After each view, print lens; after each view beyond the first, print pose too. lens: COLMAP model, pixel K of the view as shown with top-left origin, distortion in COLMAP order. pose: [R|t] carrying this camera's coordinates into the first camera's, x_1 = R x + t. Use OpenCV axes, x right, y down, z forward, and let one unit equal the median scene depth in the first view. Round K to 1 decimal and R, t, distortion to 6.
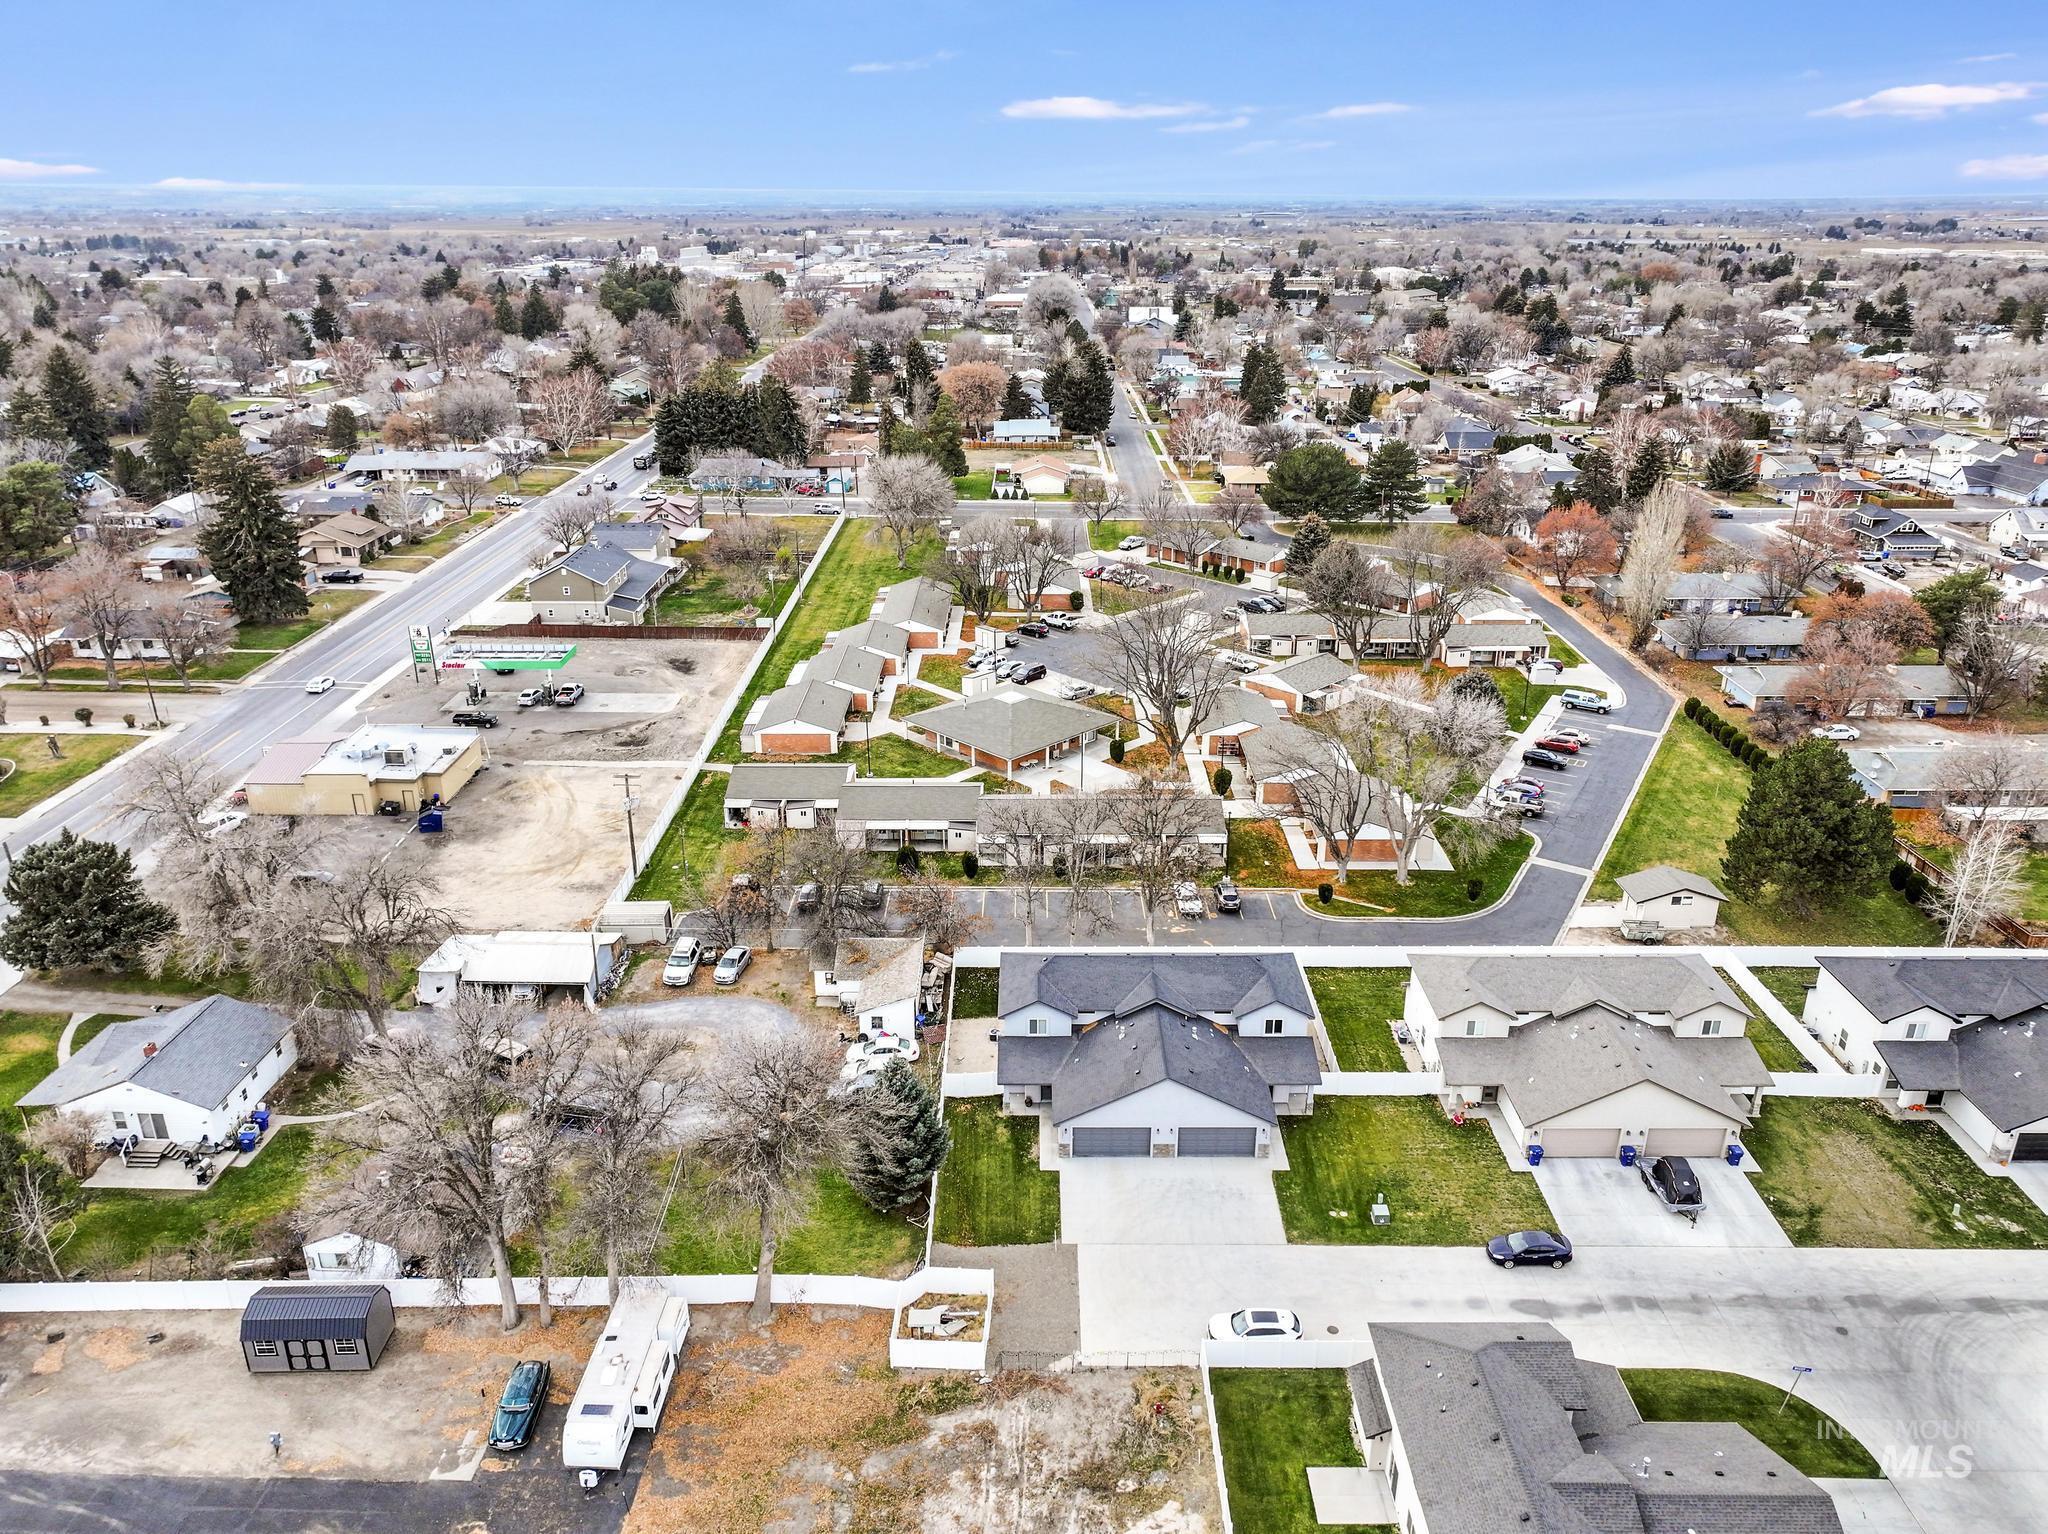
lens RADIAL K [[1440.5, 0, 1026.3], [0, 1440.5, 765.2], [0, 0, 1]] dist [-0.003250, 0.020115]
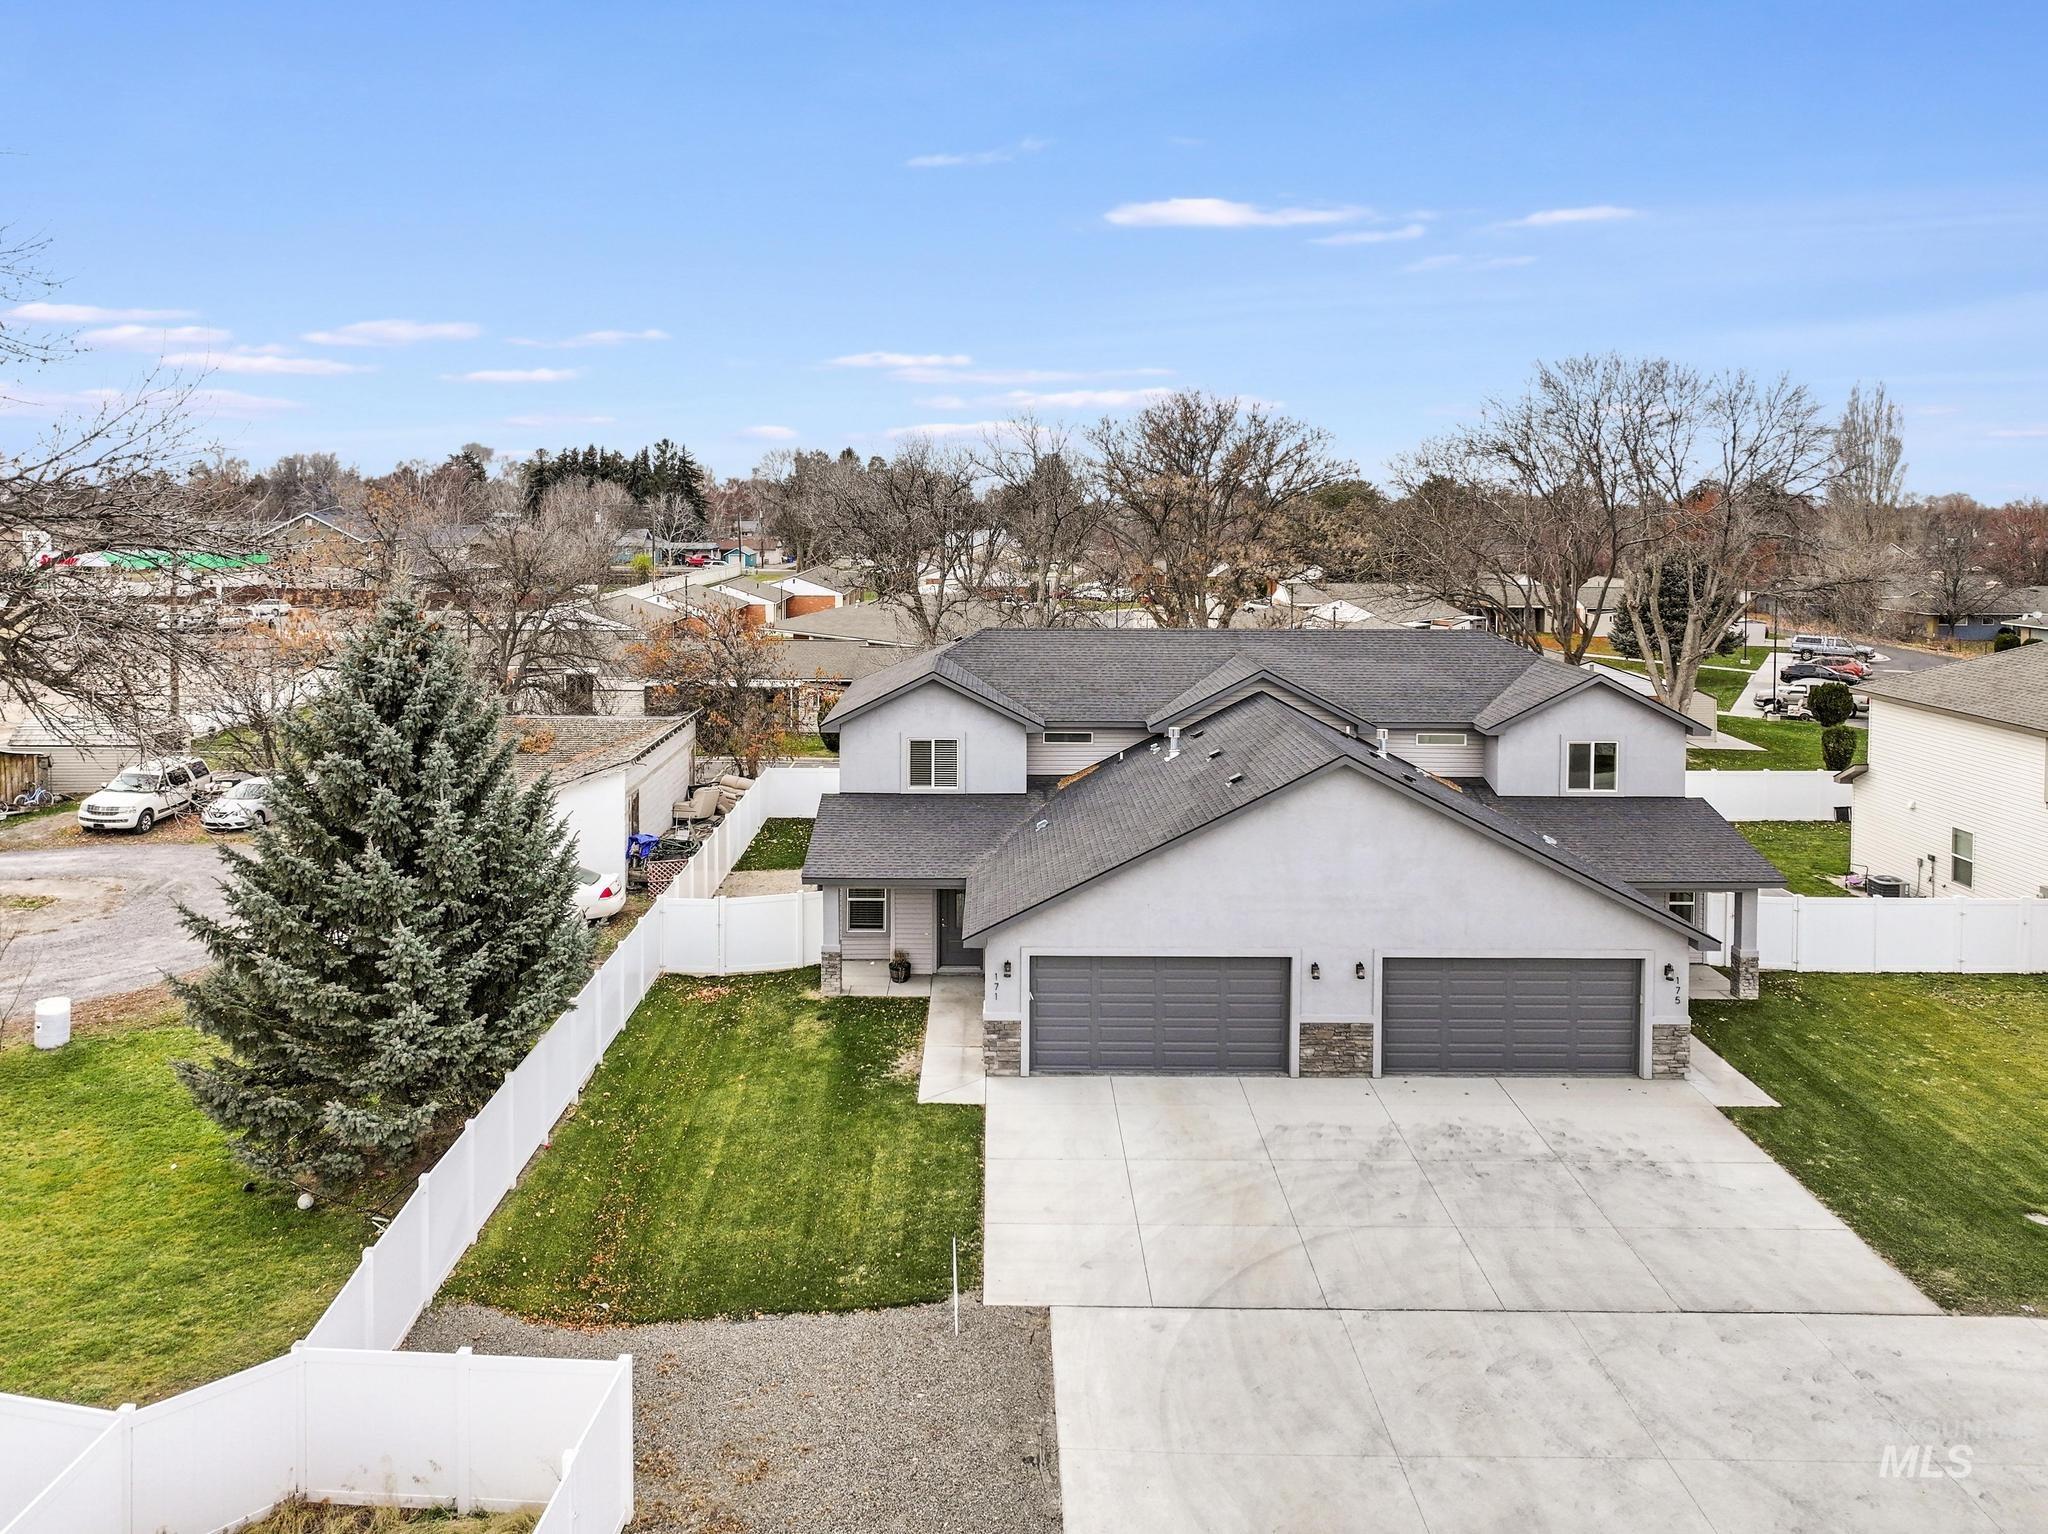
lens RADIAL K [[1509.8, 0, 993.2], [0, 1509.8, 562.0], [0, 0, 1]] dist [0.005625, 0.001051]
pose [[0.999984, 0.004889, 0.002691, 0.018497], [-0.003716, 0.943064, -0.332590, 0.220665], [-0.004164, 0.332575, 0.943068, 0.535236]]
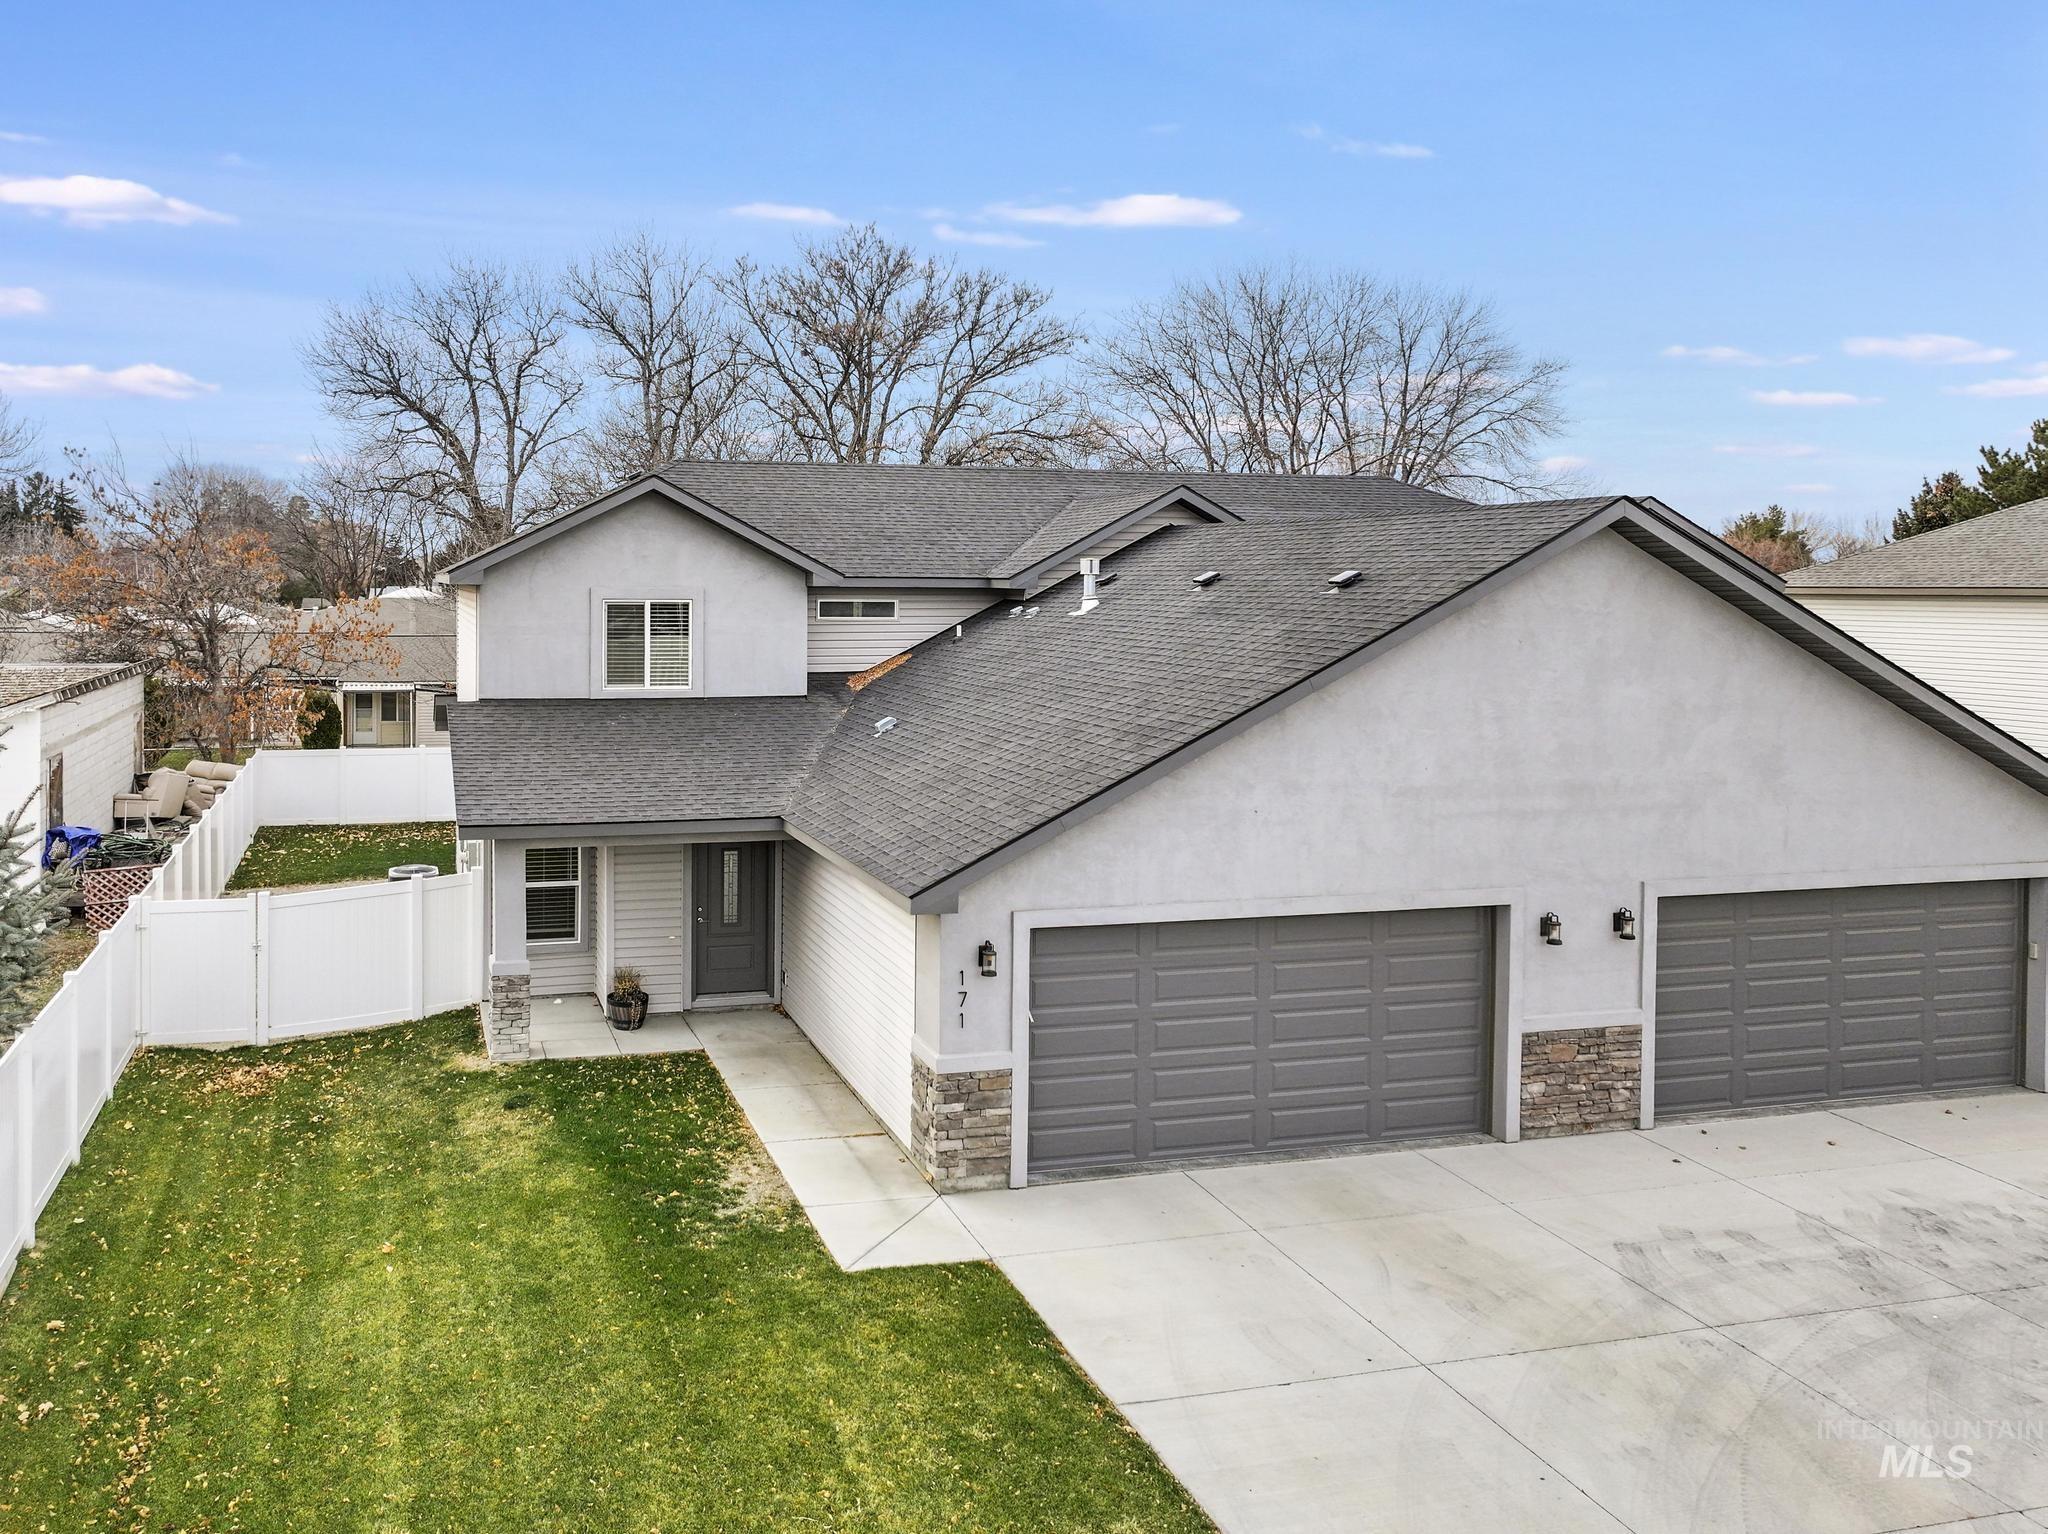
lens RADIAL K [[1529.0, 0, 775.3], [0, 1529.0, 619.7], [0, 0, 1]] dist [-0.000151, 0.004632]
pose [[0.970720, 0.001838, 0.240208, -0.022310], [0.082224, 0.937023, -0.339451, 0.215214], [-0.225705, 0.349263, 0.909435, 0.679903]]
